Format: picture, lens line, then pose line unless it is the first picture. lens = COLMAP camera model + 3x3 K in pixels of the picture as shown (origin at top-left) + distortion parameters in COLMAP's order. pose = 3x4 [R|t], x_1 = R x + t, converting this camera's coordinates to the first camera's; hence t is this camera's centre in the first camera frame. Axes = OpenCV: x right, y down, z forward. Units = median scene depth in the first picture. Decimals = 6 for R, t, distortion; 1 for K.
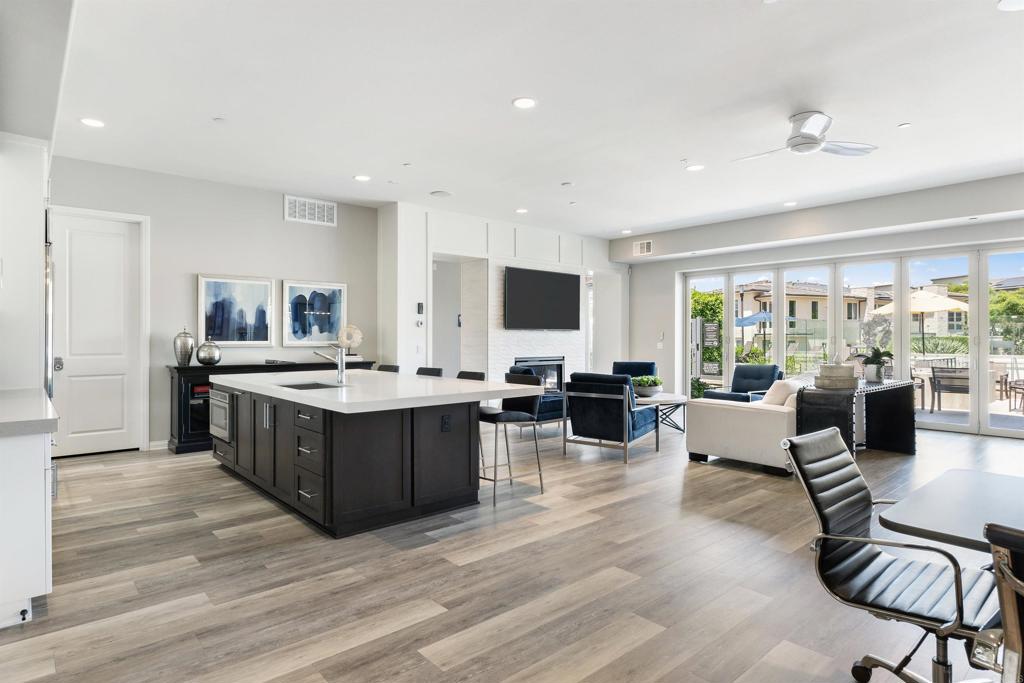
lens RADIAL K [[569.8, 0, 486.4], [0, 569.8, 339.4], [0, 0, 1]] dist [0.002698, 0.000782]
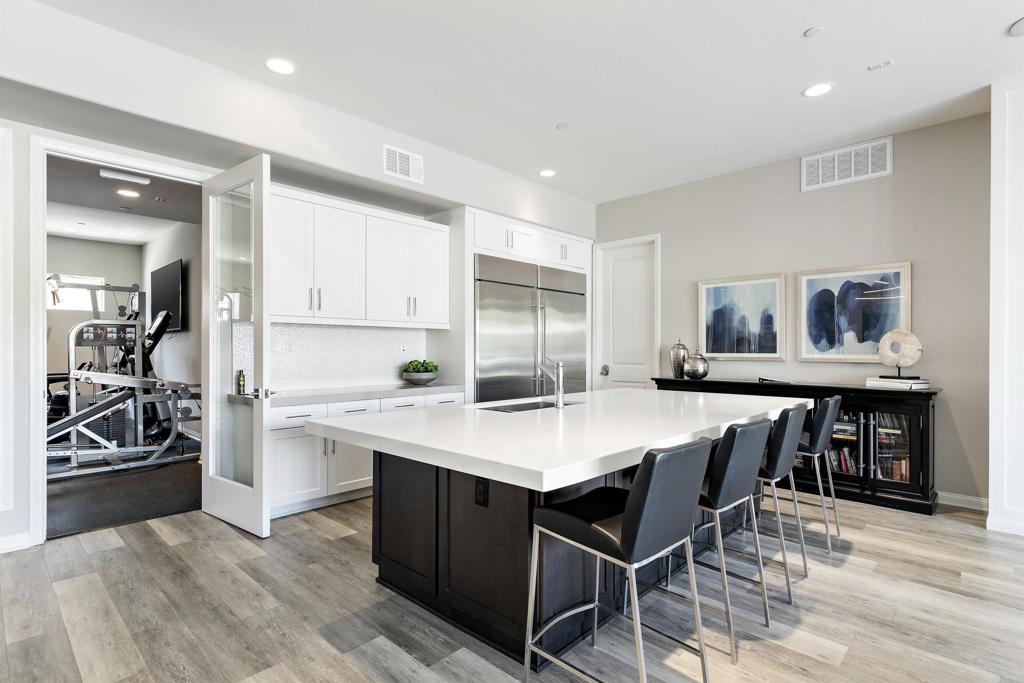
lens RADIAL K [[501.1, 0, 512.3], [0, 501.1, 351.9], [0, 0, 1]] dist [0.001502, 0.000211]
pose [[0.128919, 0.001661, -0.991654, 0.273149], [-0.006786, 0.999977, 0.000792, 0.002517], [0.991632, 0.006627, 0.128928, 0.591710]]
